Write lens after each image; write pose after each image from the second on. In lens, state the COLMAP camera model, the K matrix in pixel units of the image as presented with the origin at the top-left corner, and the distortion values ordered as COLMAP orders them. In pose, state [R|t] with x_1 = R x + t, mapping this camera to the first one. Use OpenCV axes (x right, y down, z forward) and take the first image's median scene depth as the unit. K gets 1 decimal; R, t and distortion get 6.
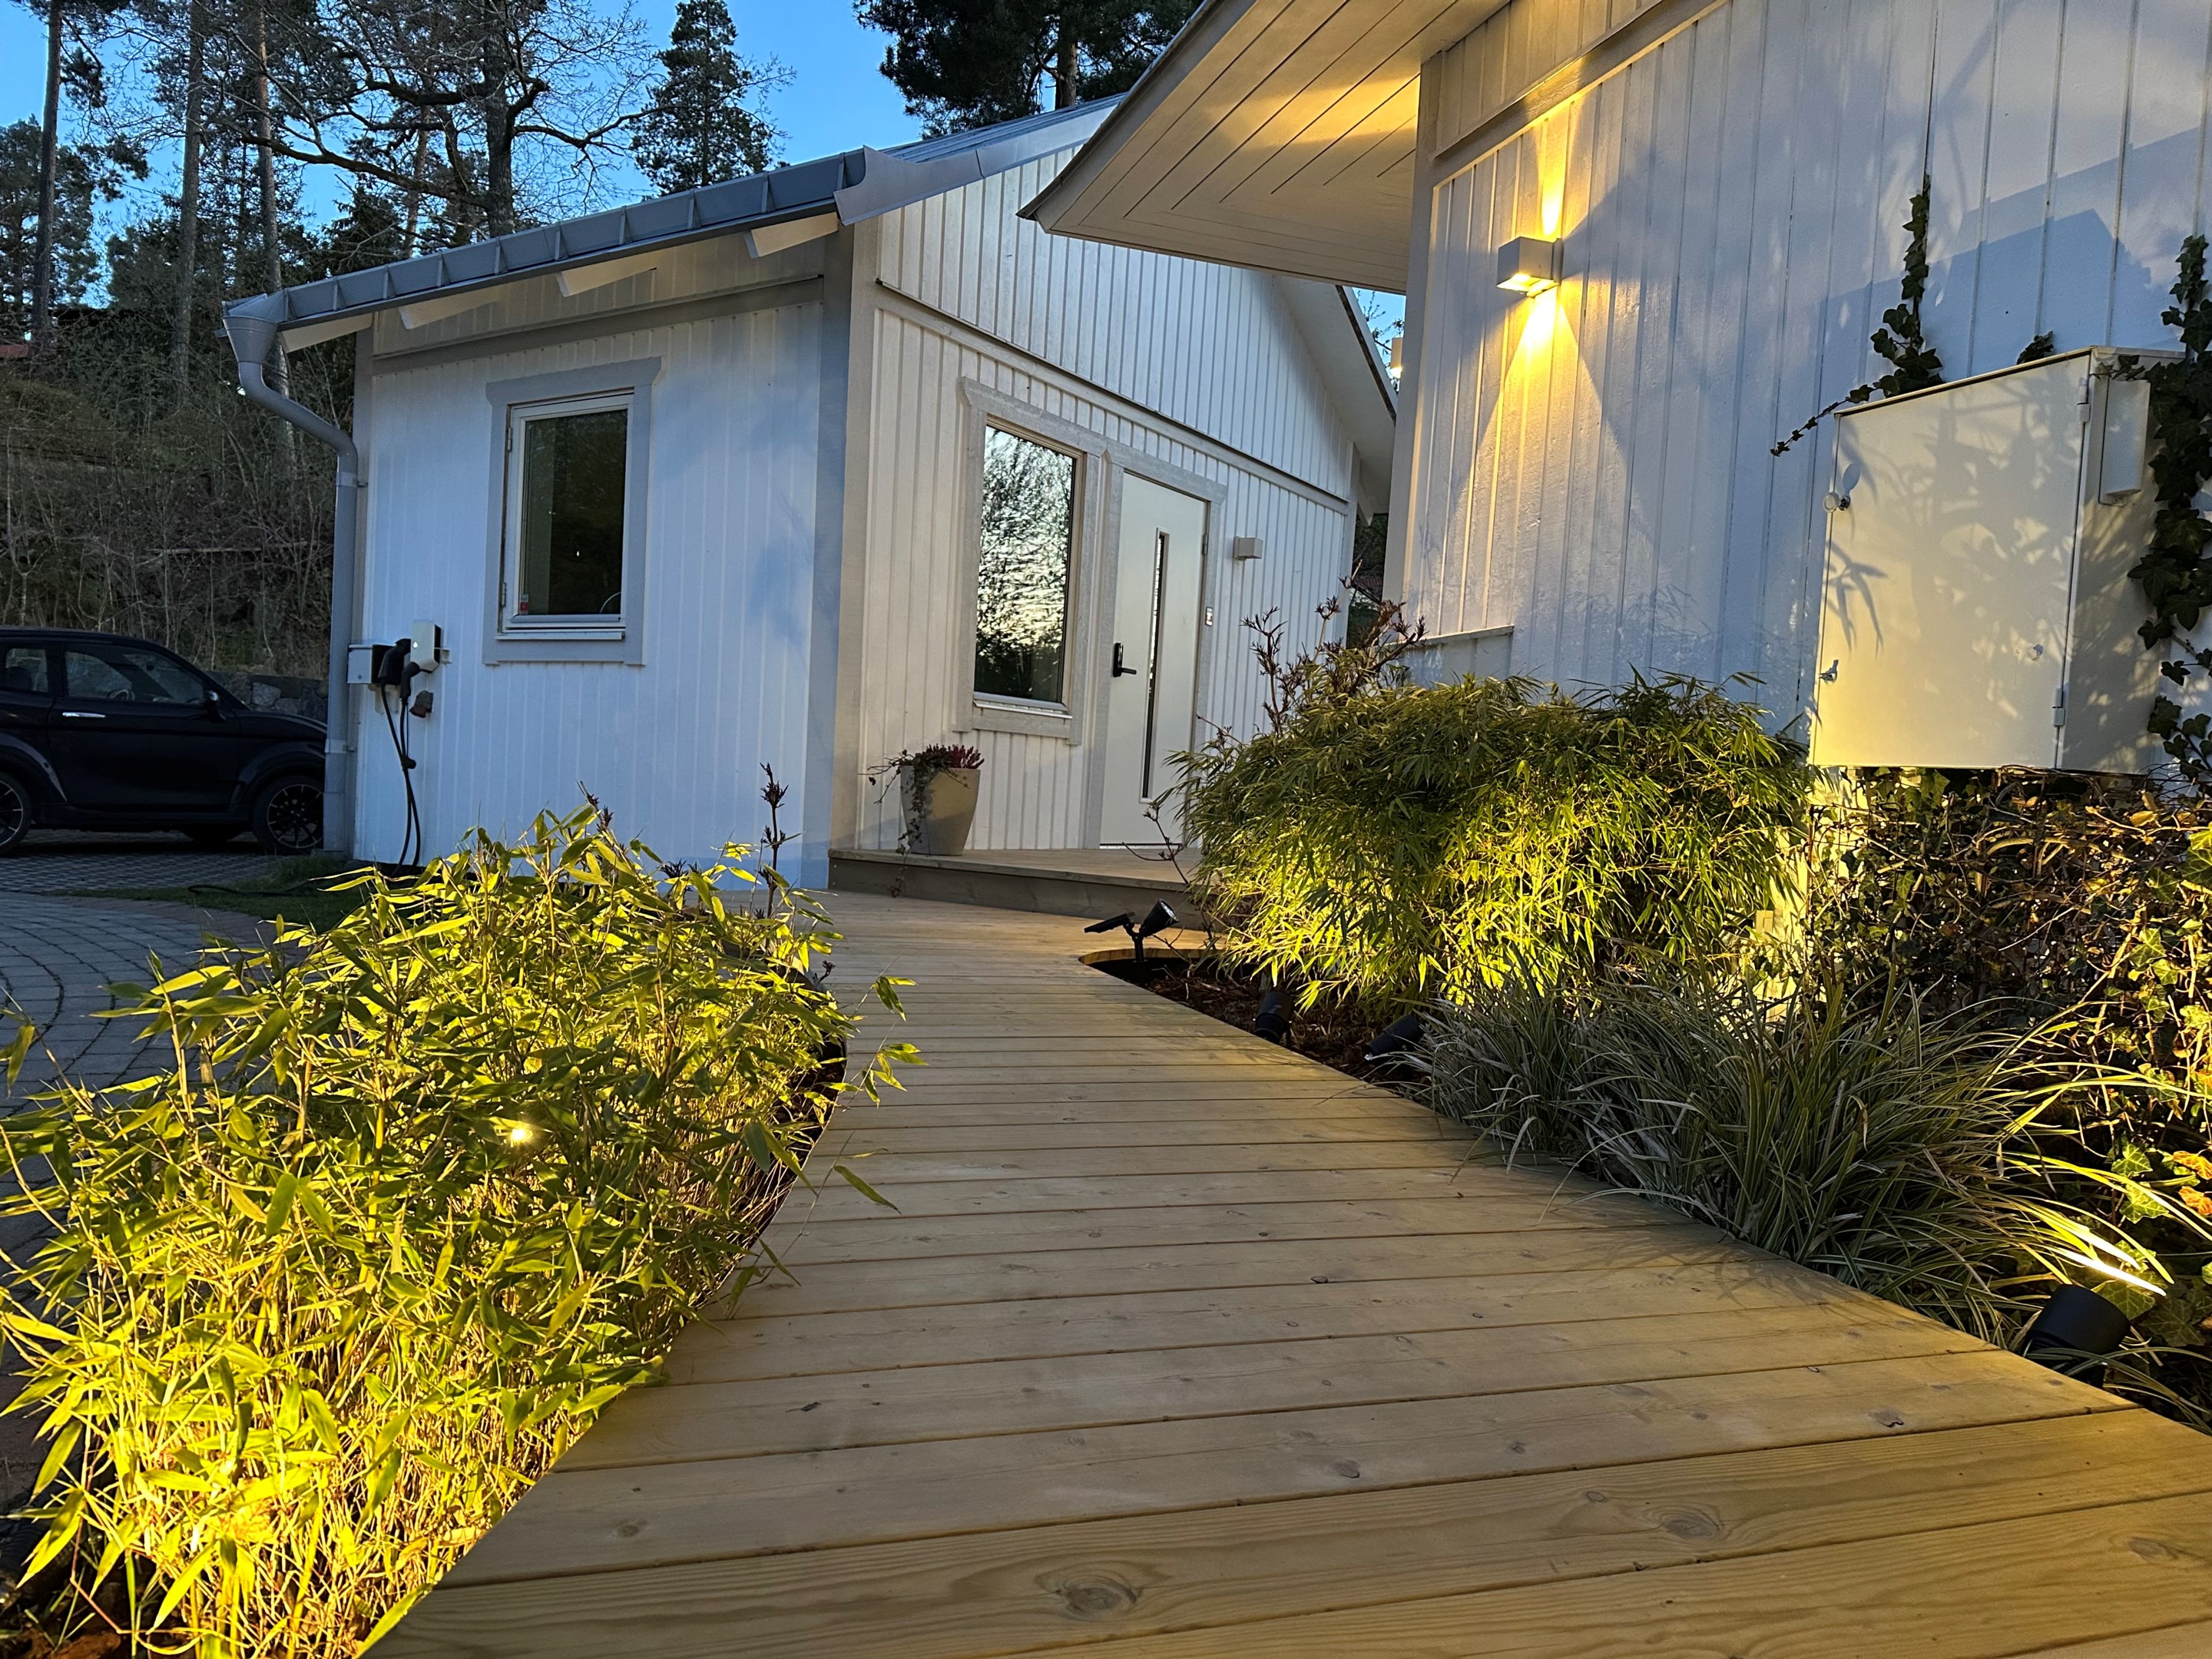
lens RADIAL K [[1614.3, 0, 1106.0], [0, 1614.3, 829.5], [0, 0, 1]] dist [0.007033, -0.001777]
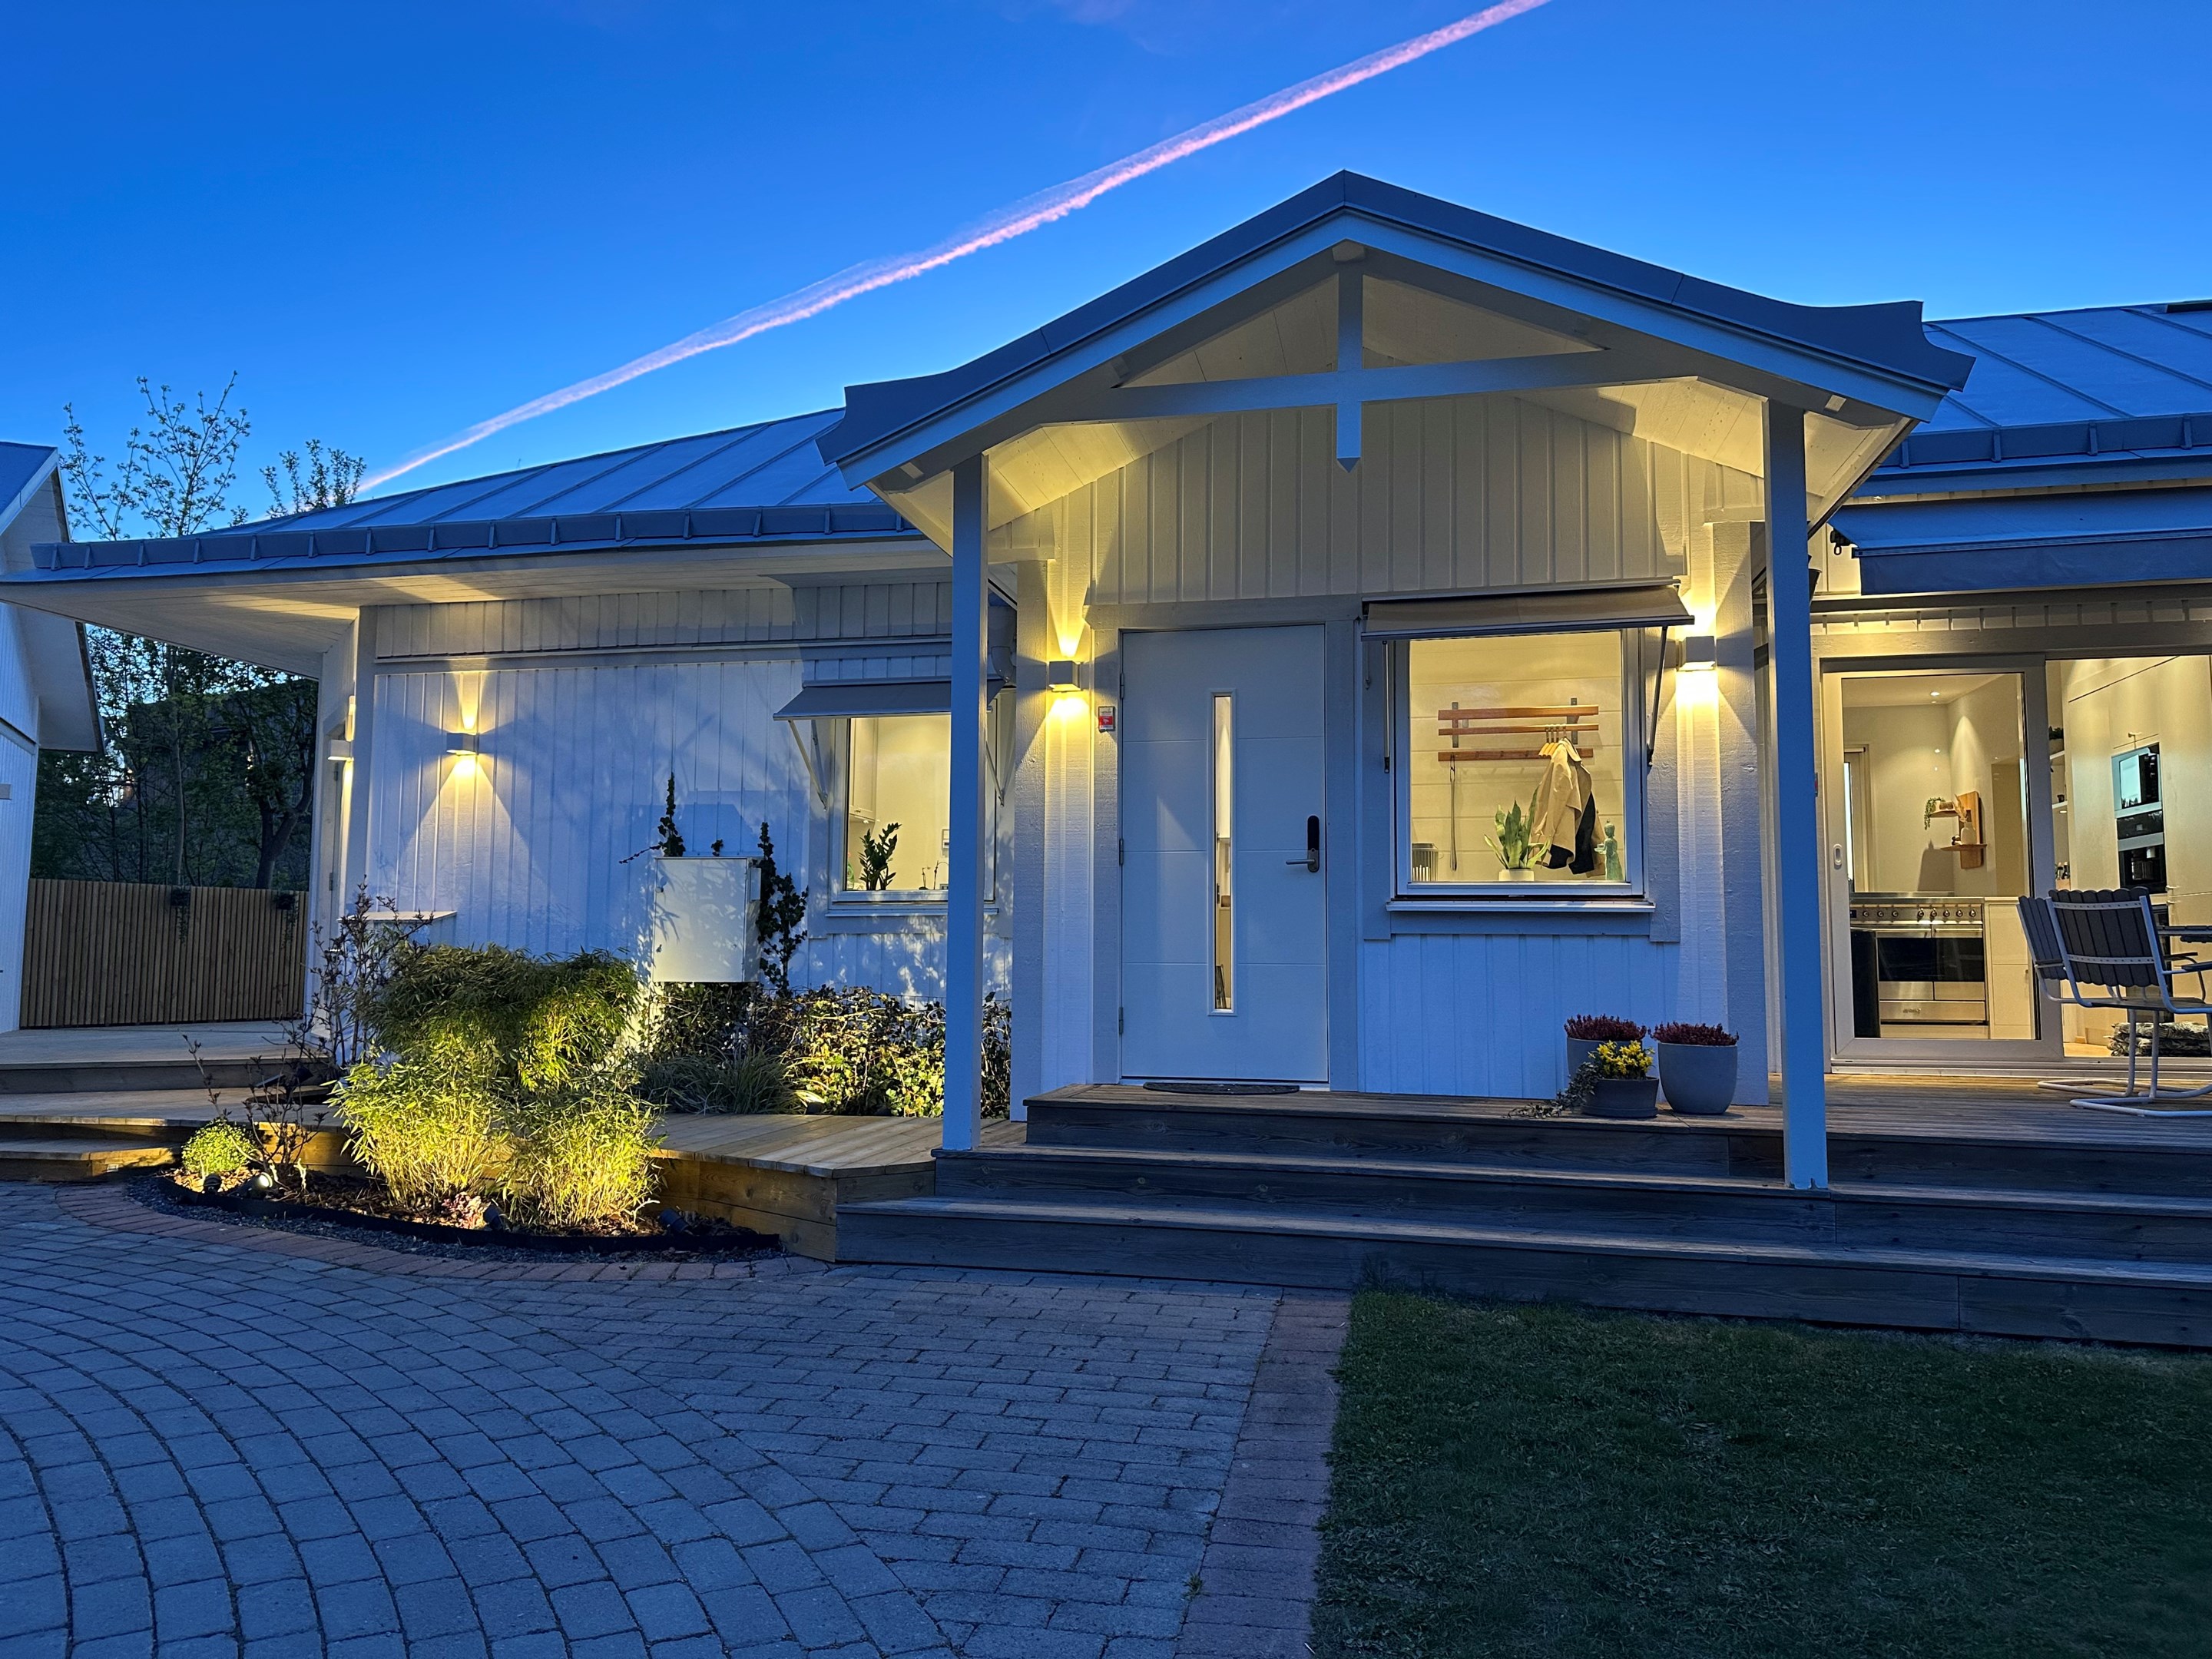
lens RADIAL K [[1614.3, 0, 1106.0], [0, 1614.3, 829.5], [0, 0, 1]] dist [0.007033, -0.001777]
pose [[0.549173, 0.011725, 0.835626, -1.455556], [0.054243, 0.997293, -0.049642, -0.118711], [-0.833946, 0.072589, 0.547051, -1.194918]]
